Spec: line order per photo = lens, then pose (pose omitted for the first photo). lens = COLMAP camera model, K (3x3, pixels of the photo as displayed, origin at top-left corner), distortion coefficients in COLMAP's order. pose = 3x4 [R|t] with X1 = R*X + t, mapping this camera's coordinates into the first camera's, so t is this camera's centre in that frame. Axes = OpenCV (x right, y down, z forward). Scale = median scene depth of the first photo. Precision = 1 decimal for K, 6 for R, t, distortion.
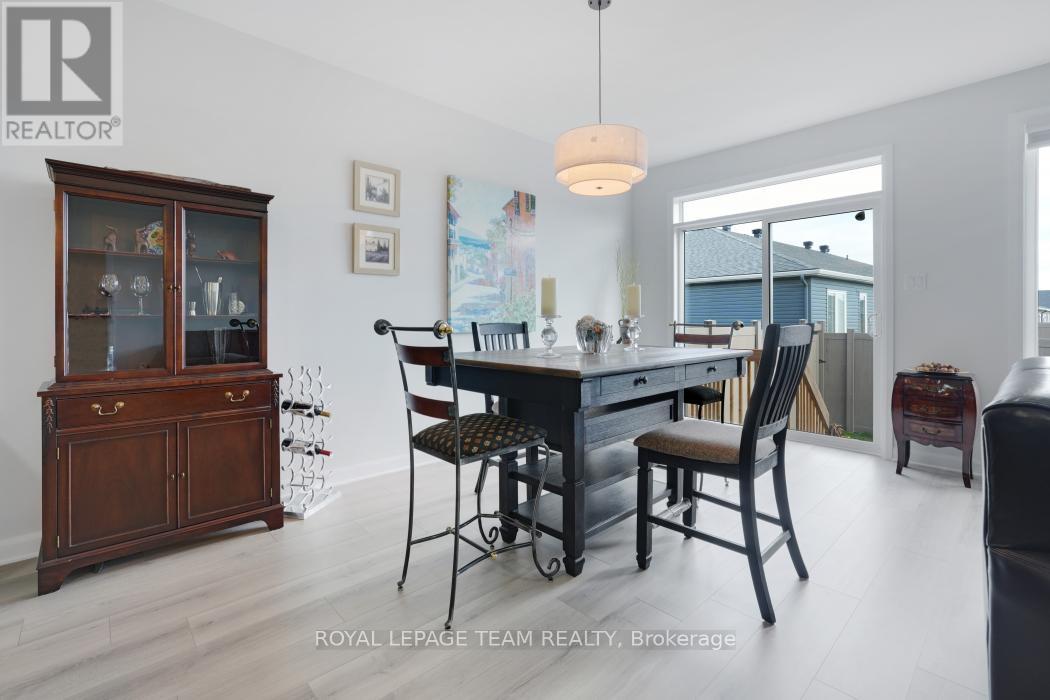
lens RADIAL K [[472.7, 0, 528.6], [0, 472.7, 319.7], [0, 0, 1]] dist [-0.010184, 0.001036]
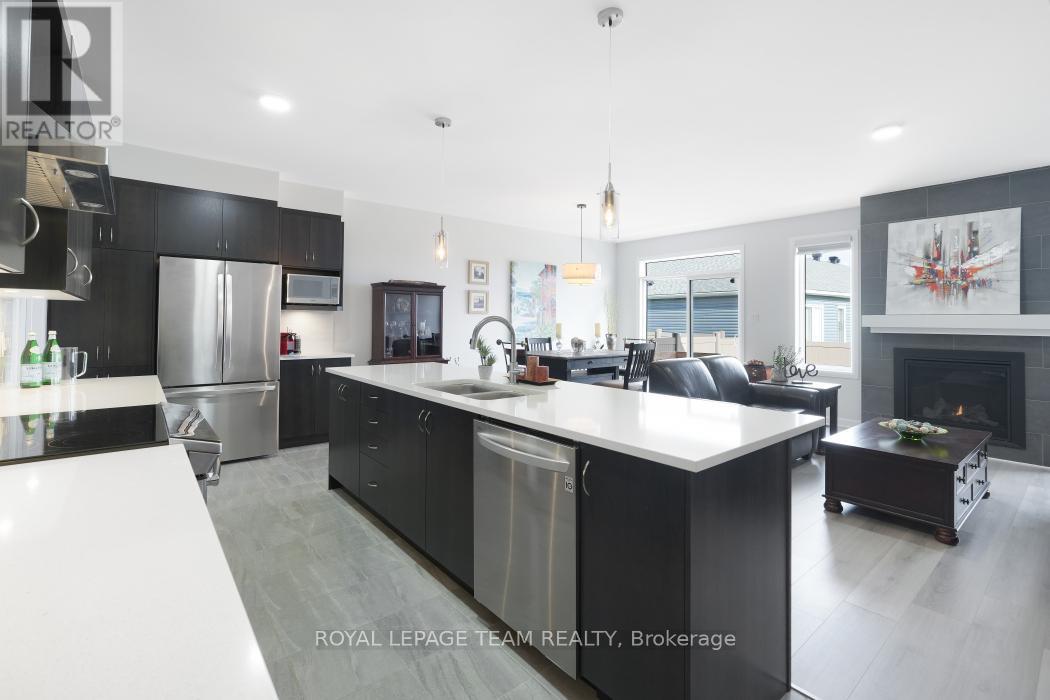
lens RADIAL K [[477.0, 0, 527.2], [0, 477.0, 312.9], [0, 0, 1]] dist [-0.003108, 0.000810]
pose [[0.998240, 0.006300, -0.058970, 0.016142], [-0.007322, 0.999826, -0.017136, -0.066091], [0.058851, 0.017537, 0.998113, -1.101263]]
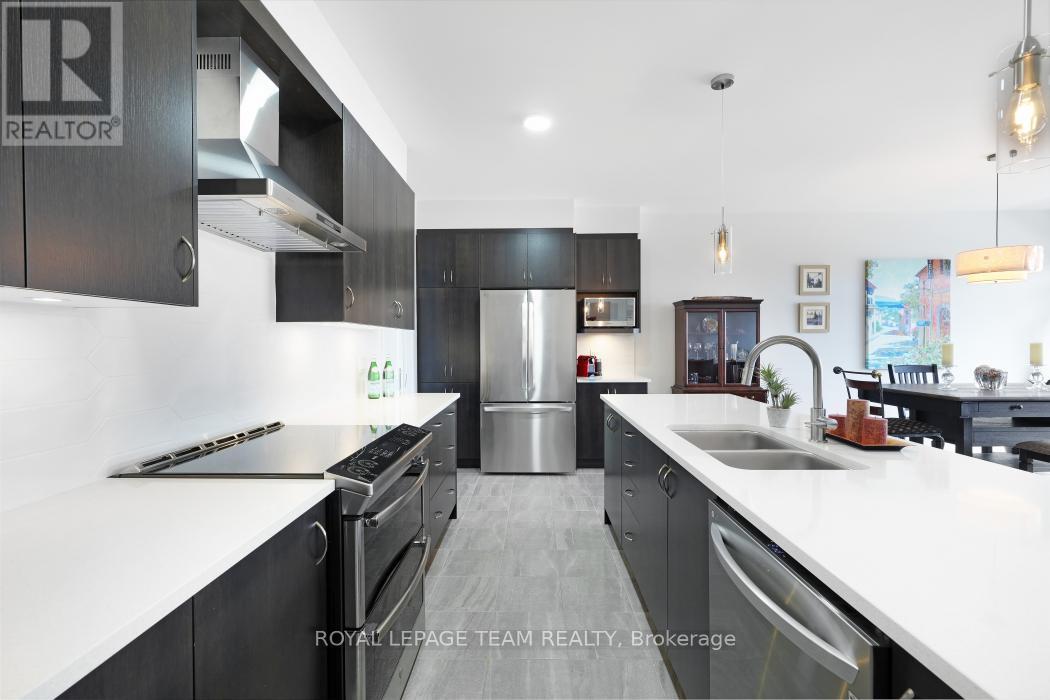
lens RADIAL K [[461.0, 0, 523.4], [0, 461.0, 348.2], [0, 0, 1]] dist [-0.009262, 0.000521]
pose [[0.716108, 0.004633, -0.697974, 0.067494], [0.005546, 0.999909, 0.012327, -0.068243], [0.697968, -0.012698, 0.716017, -0.848334]]
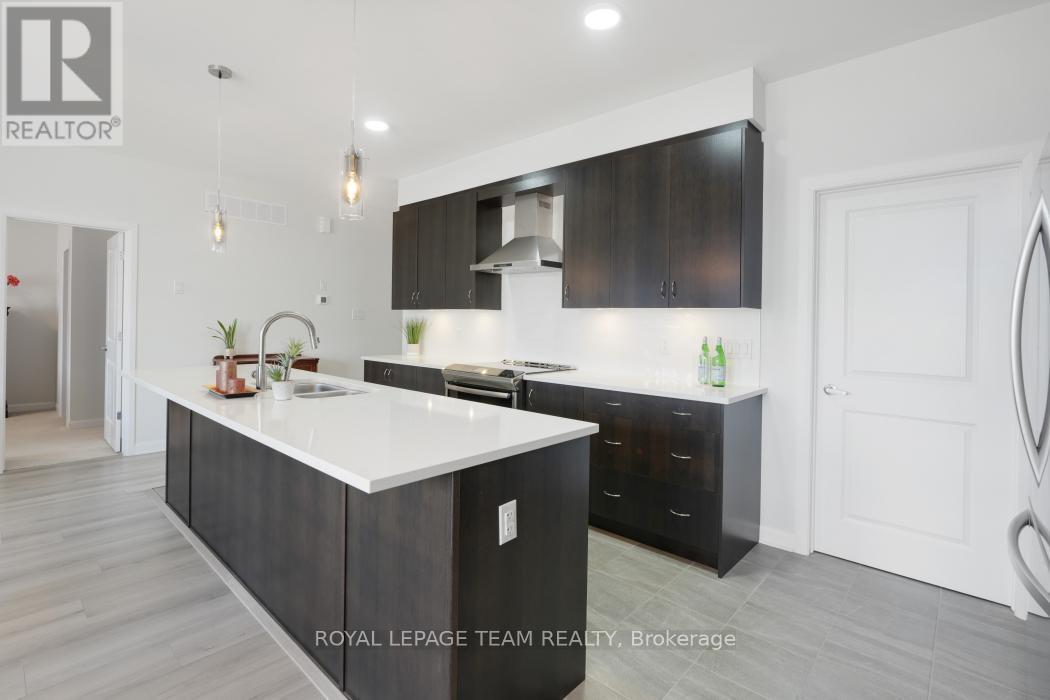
lens RADIAL K [[495.6, 0, 511.4], [0, 495.6, 323.6], [0, 0, 1]] dist [0.002989, 0.000558]
pose [[-0.997716, -0.017206, -0.065321, -0.391628], [-0.017173, 0.999852, -0.001064, -0.061071], [0.065330, 0.000061, -0.997864, 0.562529]]
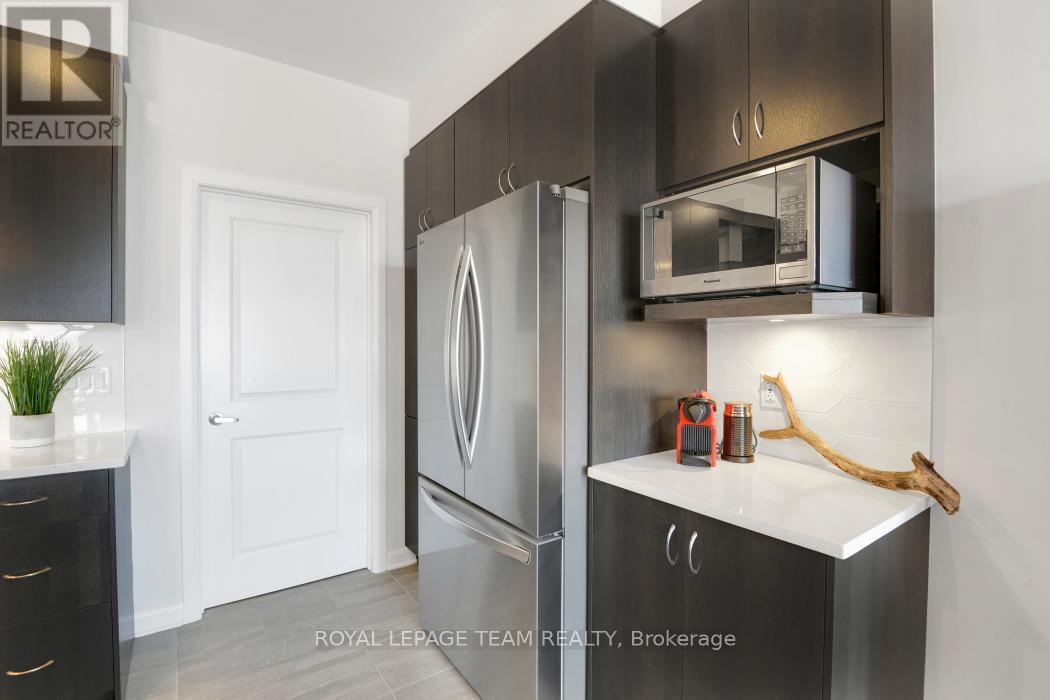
lens RADIAL K [[499.9, 0, 522.2], [0, 499.9, 345.9], [0, 0, 1]] dist [-0.015448, -0.000305]
pose [[-0.139602, 0.013342, -0.990118, -0.322721], [0.000588, 0.999910, 0.013391, -0.077129], [0.990207, 0.001287, -0.139597, 0.301032]]
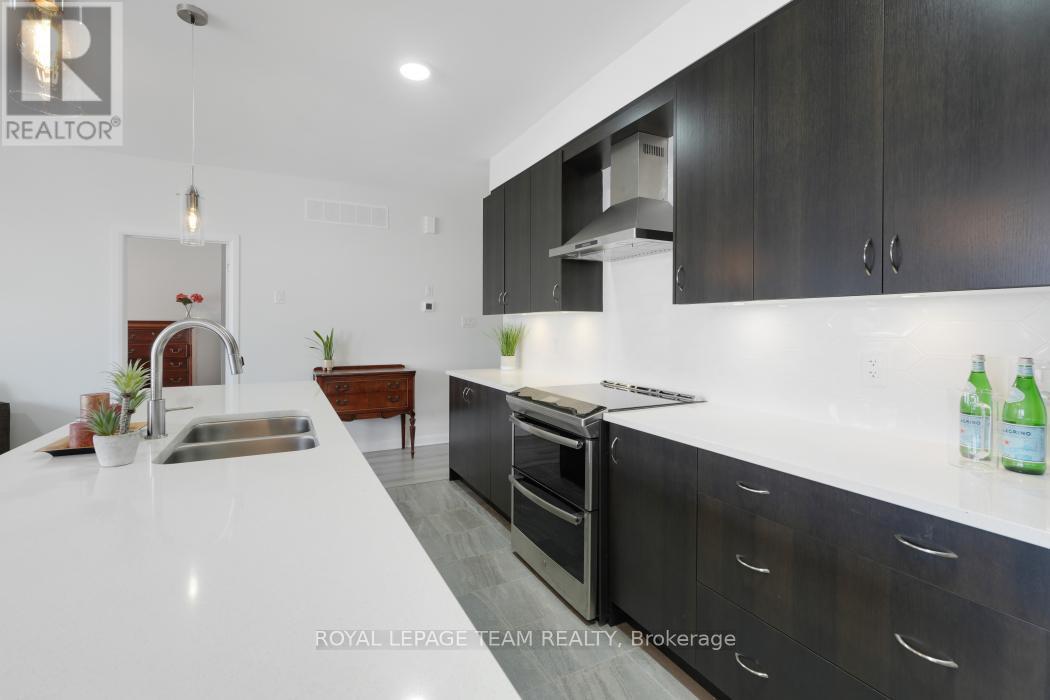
lens RADIAL K [[466.7, 0, 523.2], [0, 466.7, 330.0], [0, 0, 1]] dist [-0.000184, 0.000219]
pose [[-0.963088, -0.003443, 0.269163, -0.553693], [-0.002577, 0.999990, 0.003572, -0.065370], [-0.269173, 0.002746, -0.963088, 0.131033]]
